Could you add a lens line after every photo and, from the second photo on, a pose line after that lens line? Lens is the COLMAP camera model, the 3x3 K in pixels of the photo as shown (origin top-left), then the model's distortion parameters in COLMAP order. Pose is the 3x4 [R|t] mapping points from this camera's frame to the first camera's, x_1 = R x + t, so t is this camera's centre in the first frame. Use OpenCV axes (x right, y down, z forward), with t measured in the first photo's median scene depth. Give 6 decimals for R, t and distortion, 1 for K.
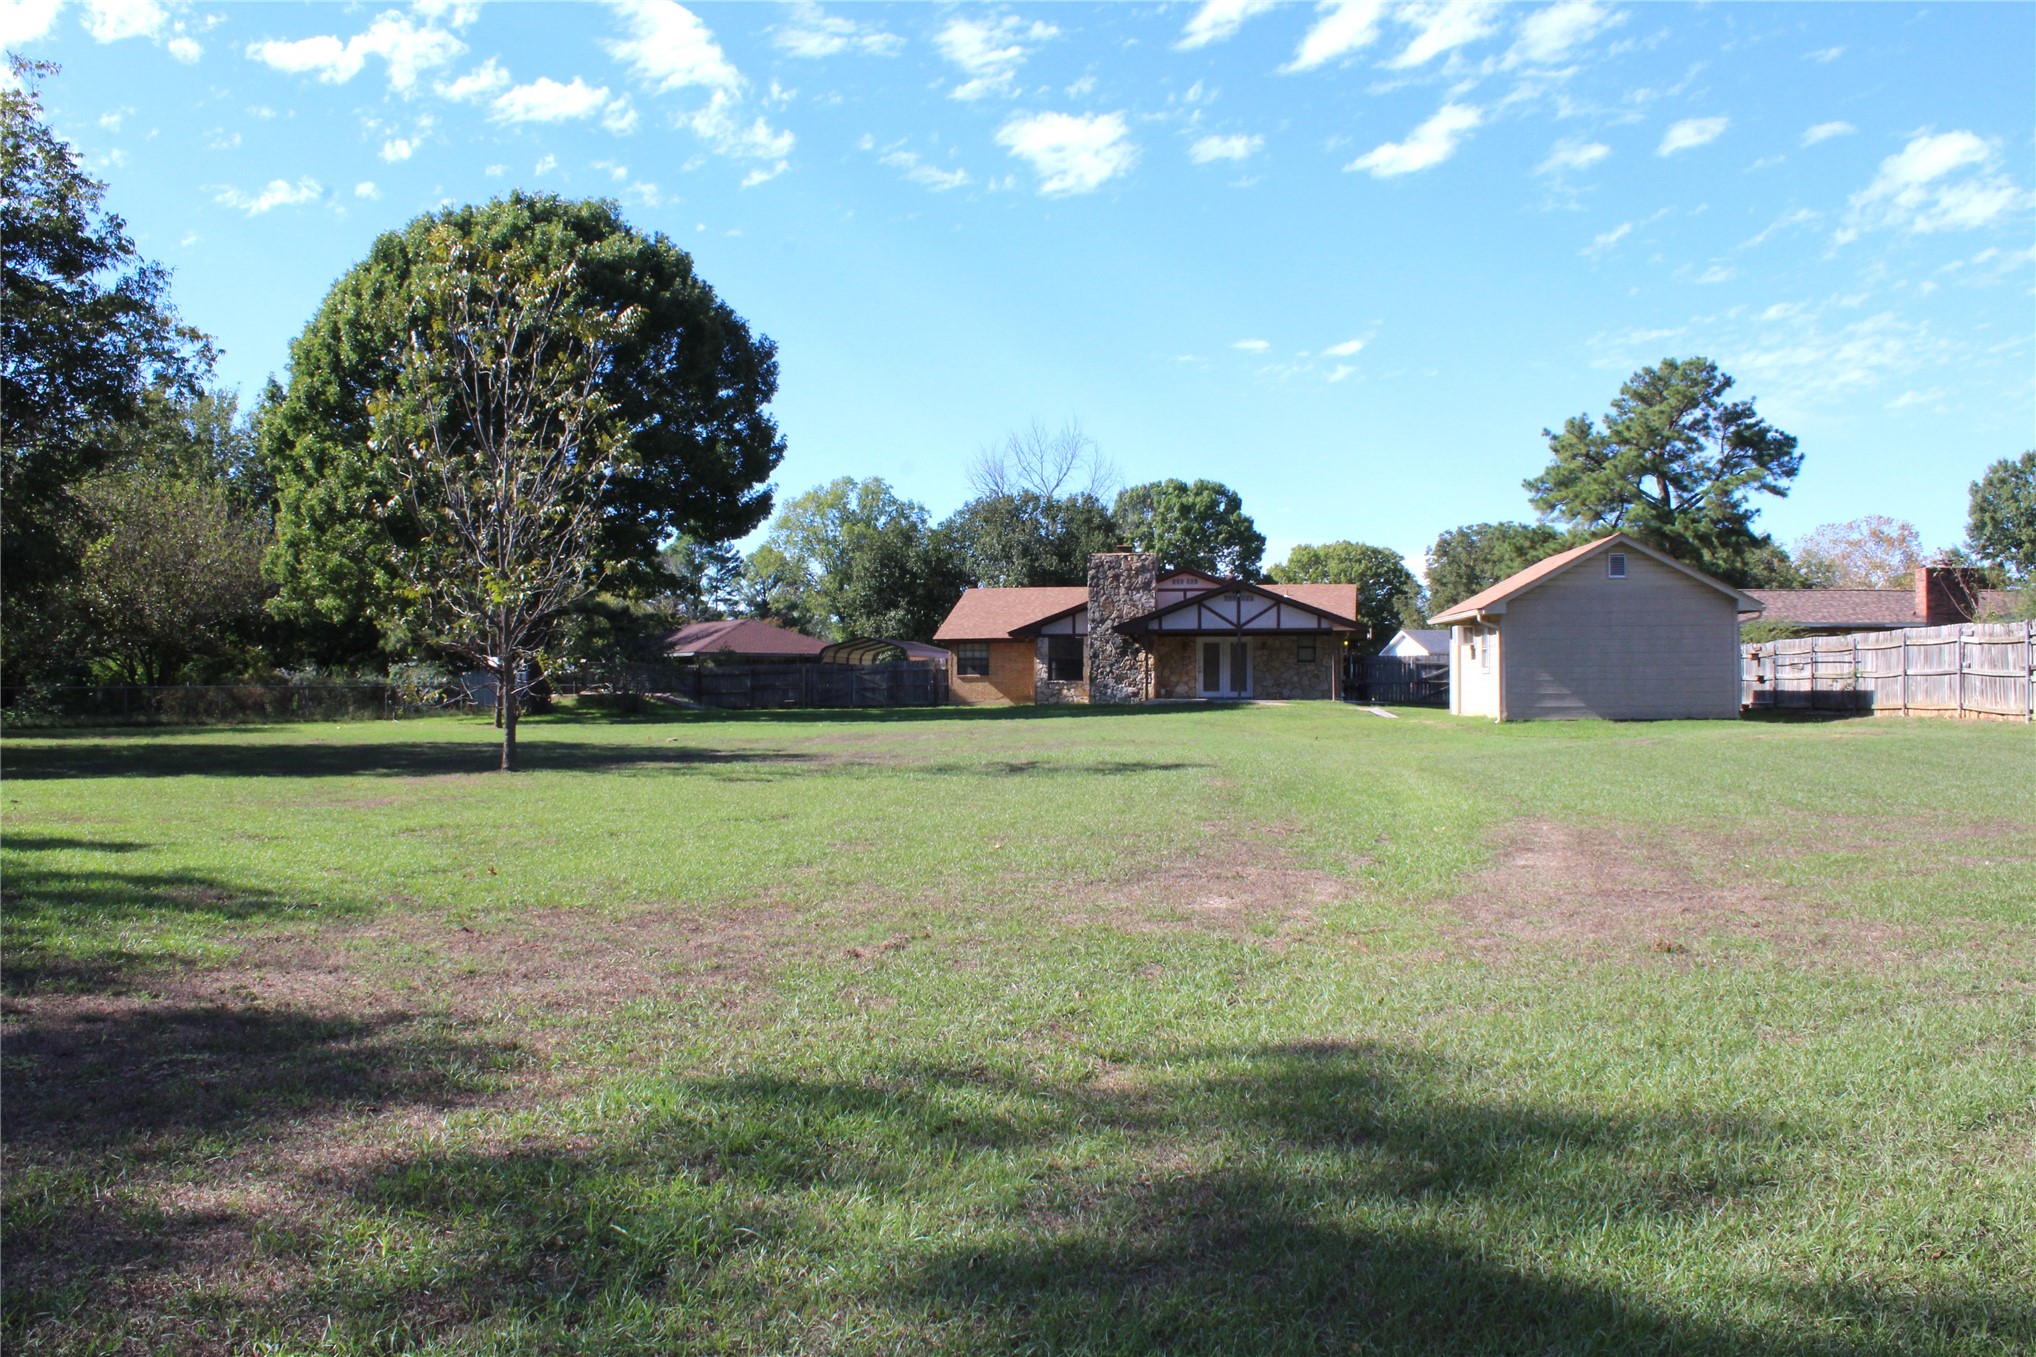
lens RADIAL K [[1704.3, 0, 990.6], [0, 1704.3, 678.7], [0, 0, 1]] dist [-0.171041, 0.155008]
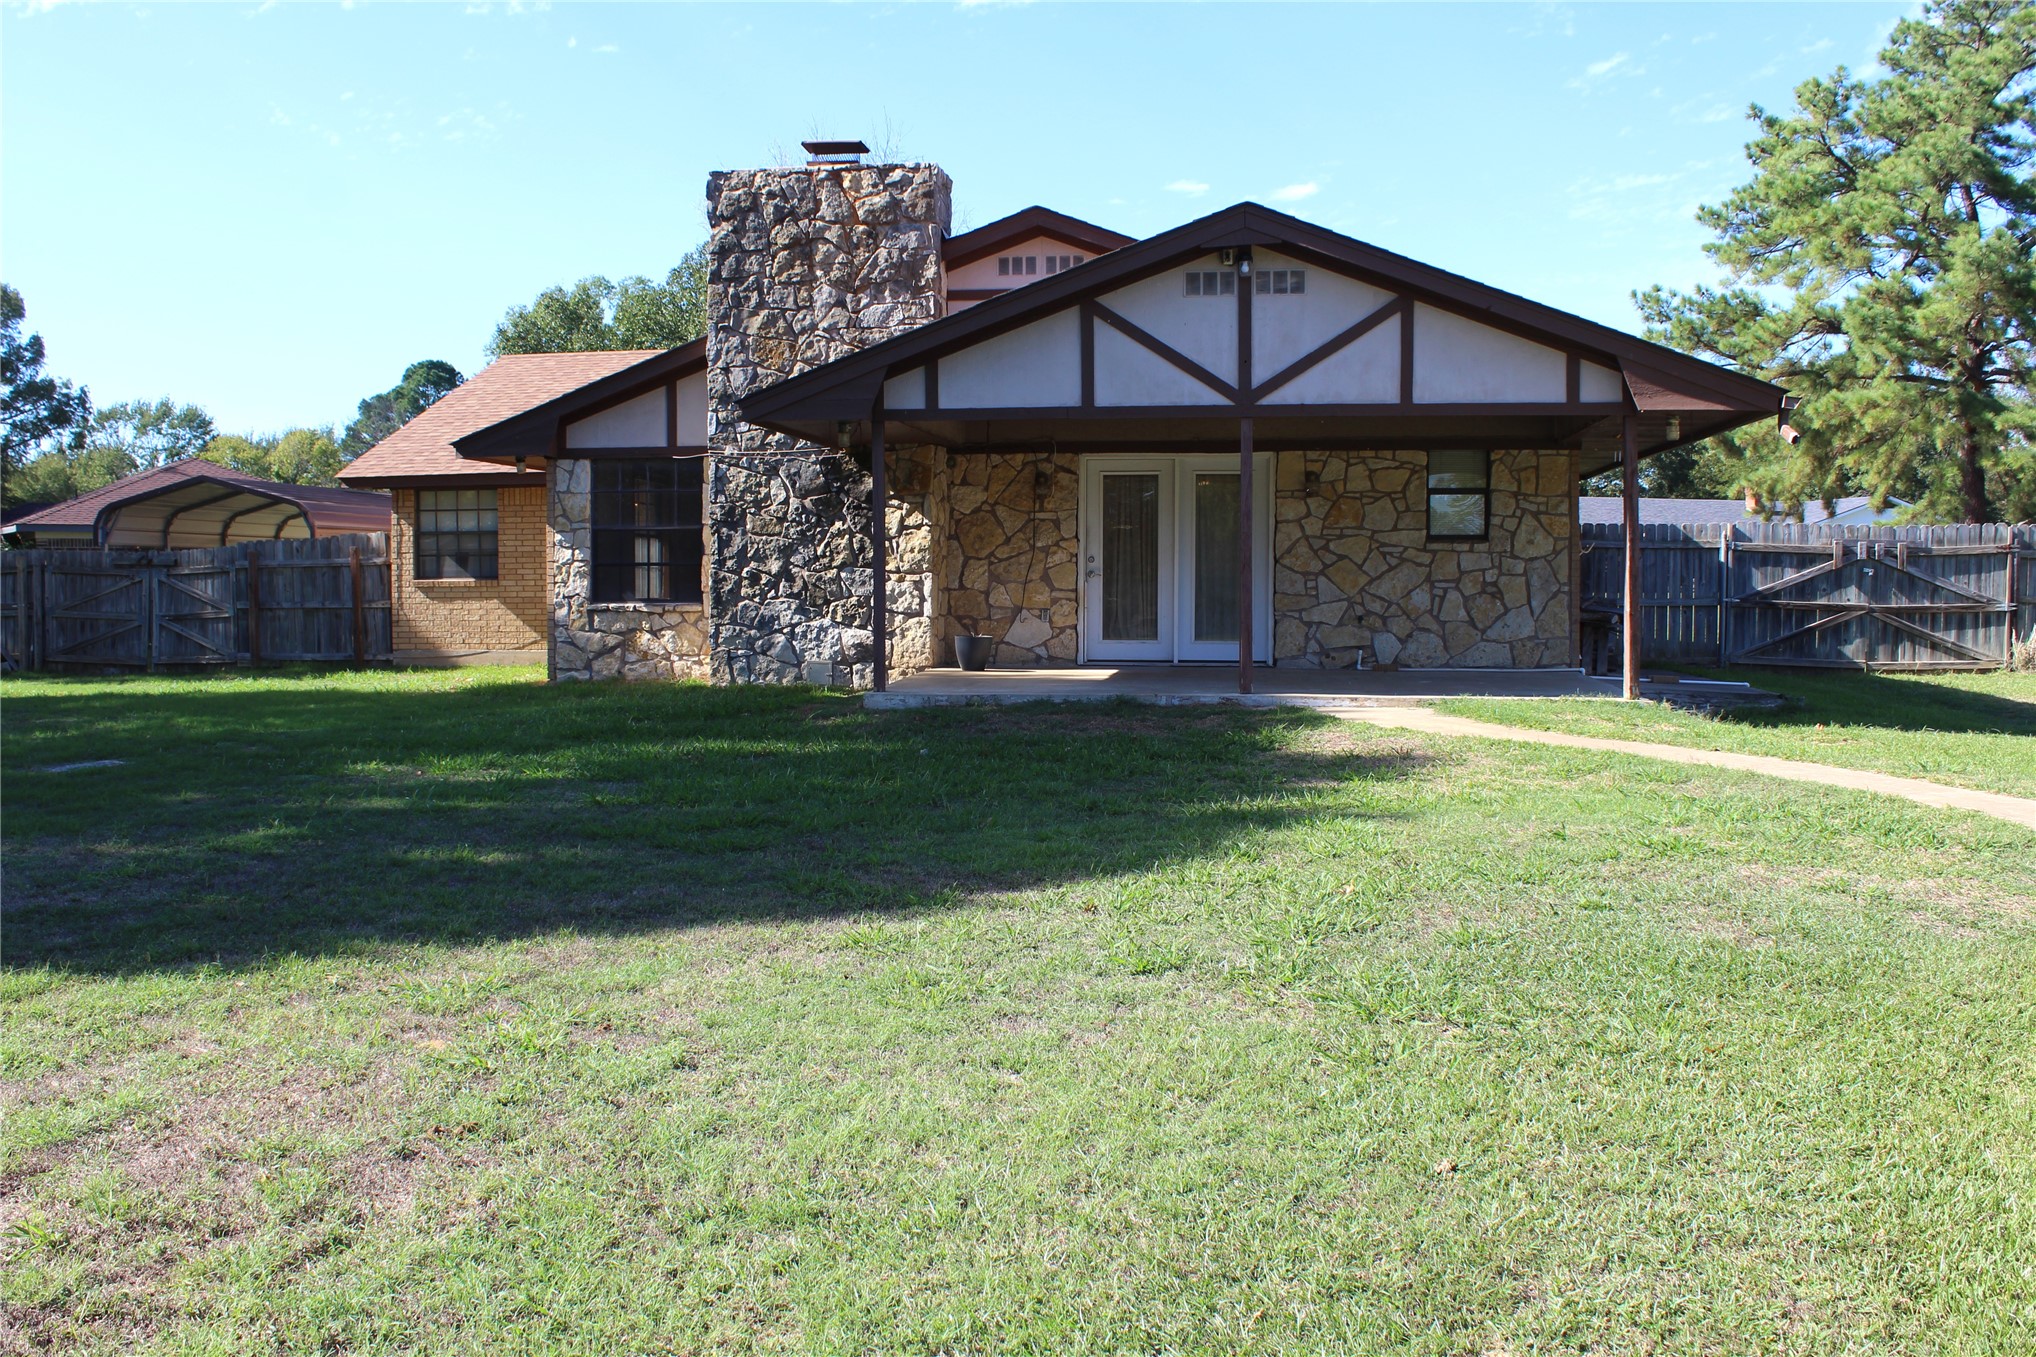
lens RADIAL K [[1873.8, 0, 1008.8], [0, 1873.8, 645.8], [0, 0, 1]] dist [-0.121849, 0.116382]
pose [[0.997496, -0.003335, 0.070639, 0.085645], [0.000189, 0.999010, 0.044495, -0.006086], [-0.070718, -0.044371, 0.996509, 0.675190]]
